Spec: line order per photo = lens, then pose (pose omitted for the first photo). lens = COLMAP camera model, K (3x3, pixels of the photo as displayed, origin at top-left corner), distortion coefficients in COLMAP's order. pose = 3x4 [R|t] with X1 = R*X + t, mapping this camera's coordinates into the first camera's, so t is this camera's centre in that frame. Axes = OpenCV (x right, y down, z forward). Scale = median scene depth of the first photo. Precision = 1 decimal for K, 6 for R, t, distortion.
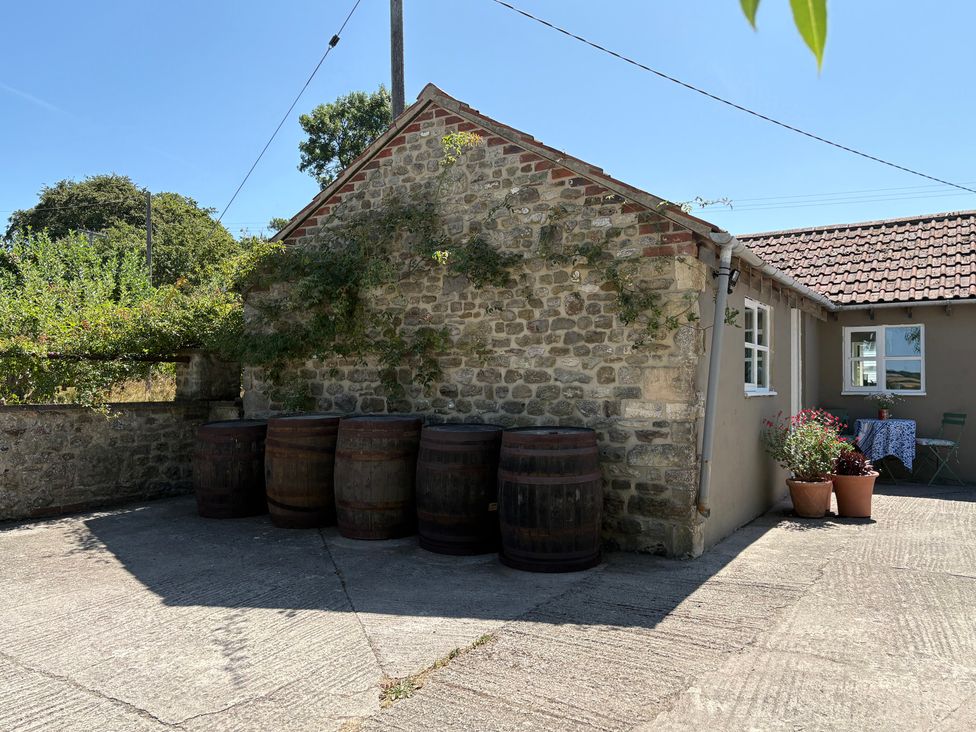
lens RADIAL K [[679.7, 0, 510.7], [0, 679.7, 371.9], [0, 0, 1]] dist [0.004615, 0.002335]
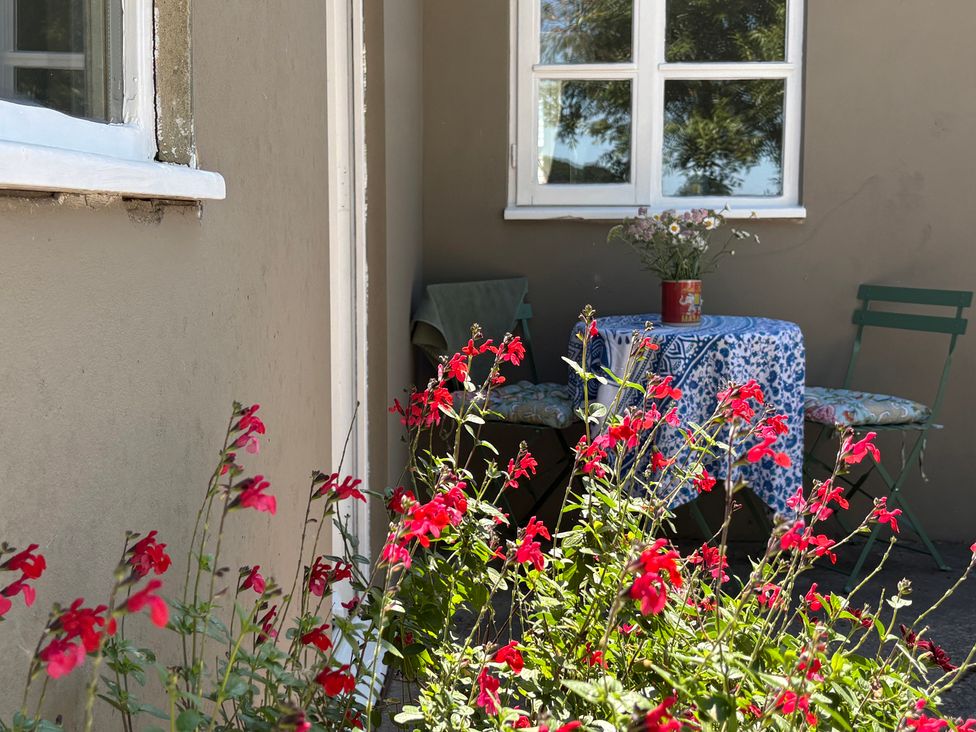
lens RADIAL K [[1325.6, 0, 488.0], [0, 1325.6, 366.0], [0, 0, 1]] dist [0.015152, 0.010969]
pose [[0.862010, -0.061076, 0.503198, 0.250870], [-0.005238, 0.991588, 0.129328, 0.025694], [-0.506864, -0.114117, 0.854439, 0.624388]]
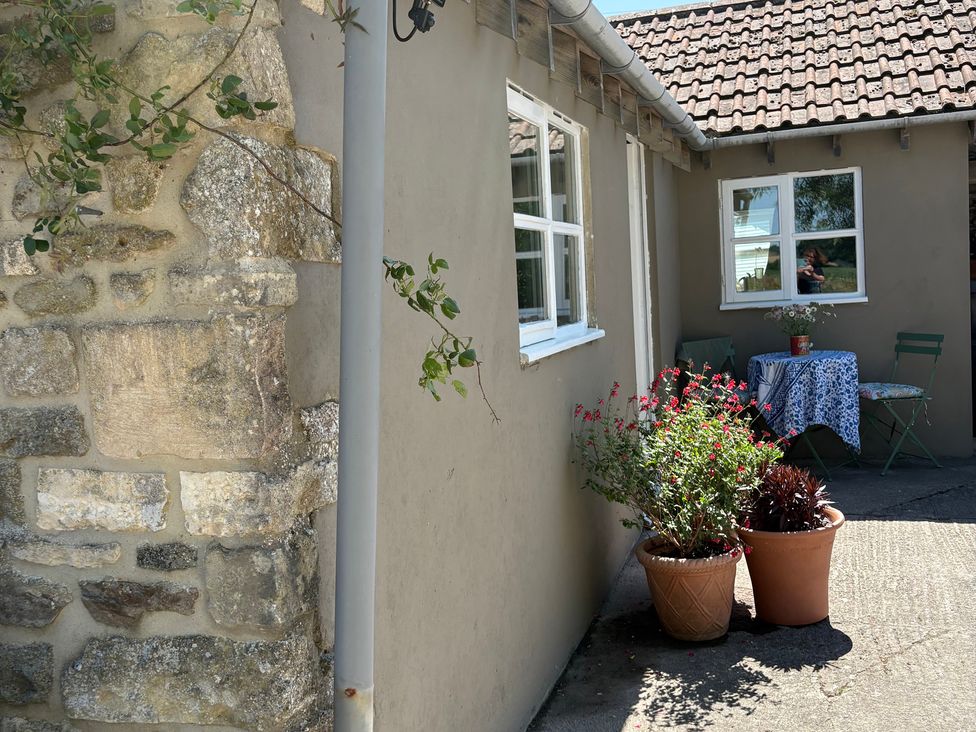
lens RADIAL K [[956.9, 0, 486.7], [0, 956.9, 378.1], [0, 0, 1]] dist [0.091492, -0.191107]
pose [[0.967134, -0.088368, 0.238416, 0.131960], [0.063361, 0.991844, 0.110597, -0.009240], [-0.246245, -0.091856, 0.964845, 0.331792]]
